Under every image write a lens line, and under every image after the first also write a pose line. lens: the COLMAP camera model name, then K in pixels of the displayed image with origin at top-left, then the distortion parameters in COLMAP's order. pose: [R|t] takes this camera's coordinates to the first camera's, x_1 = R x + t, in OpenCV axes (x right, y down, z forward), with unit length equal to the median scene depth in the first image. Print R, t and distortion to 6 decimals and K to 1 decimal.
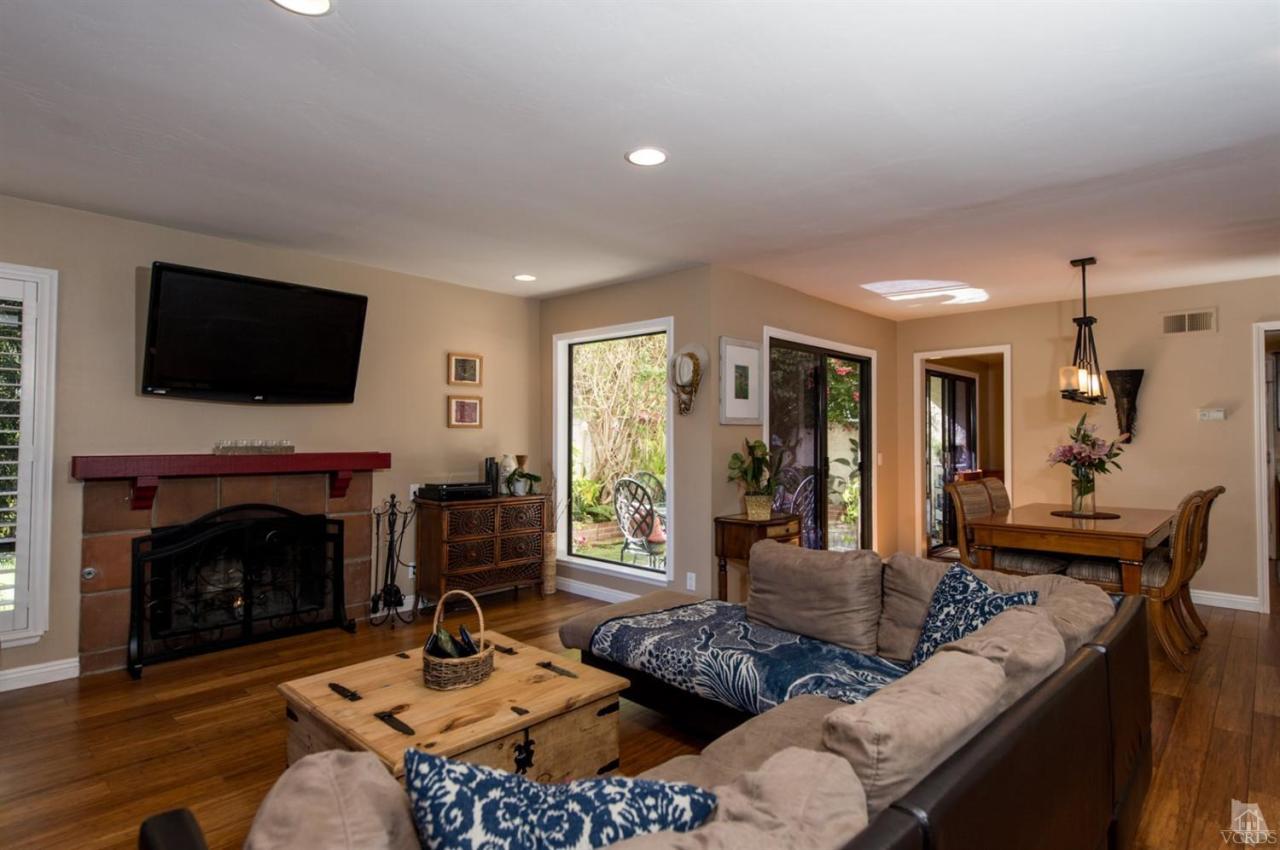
lens RADIAL K [[661.1, 0, 640.0], [0, 661.1, 425.0], [0, 0, 1]] dist [0.019806, -0.001298]
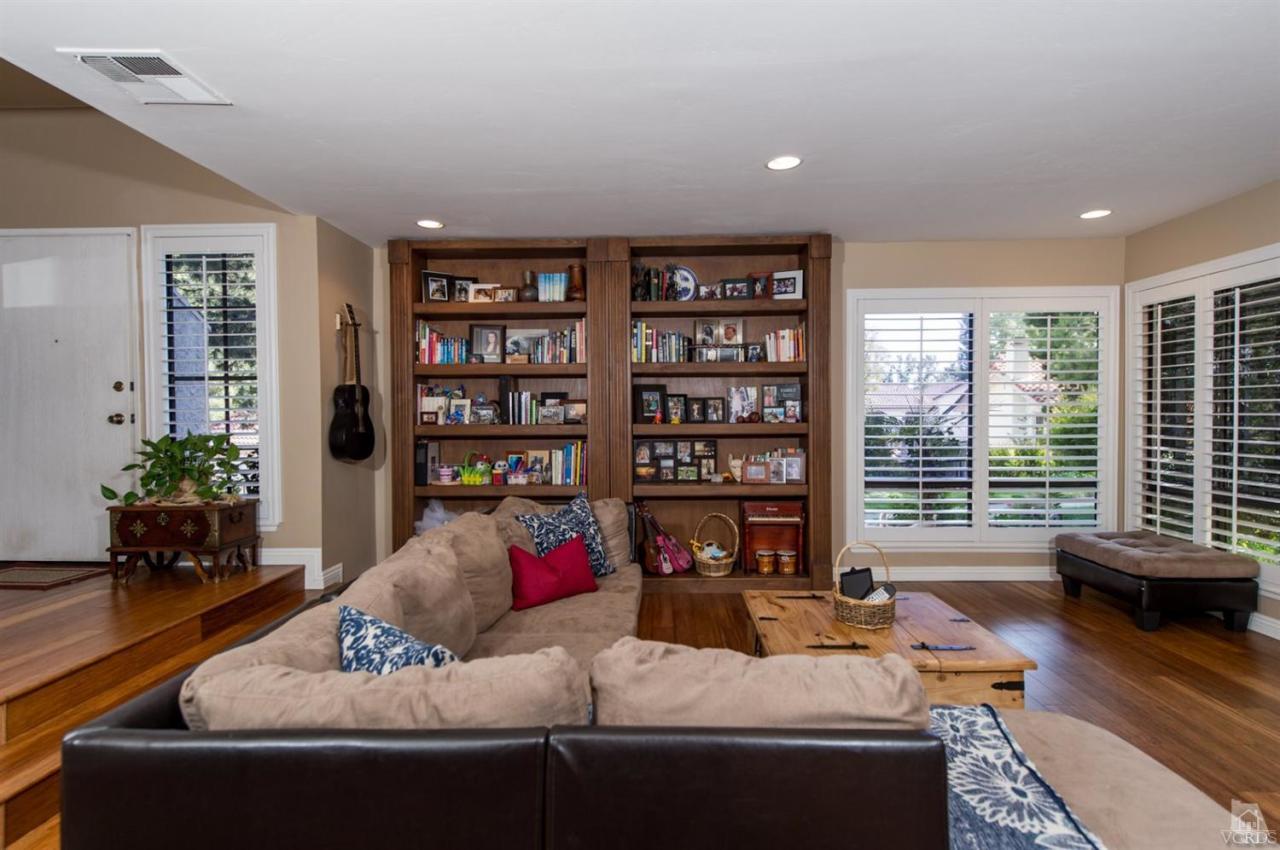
lens RADIAL K [[646.1, 0, 640.0], [0, 646.1, 425.0], [0, 0, 1]] dist [0.024310, -0.018322]
pose [[-0.750446, 0.015392, -0.660752, 0.386571], [0.020029, 0.999799, 0.000542, 0.021580], [0.660628, -0.012827, -0.750604, 0.828624]]
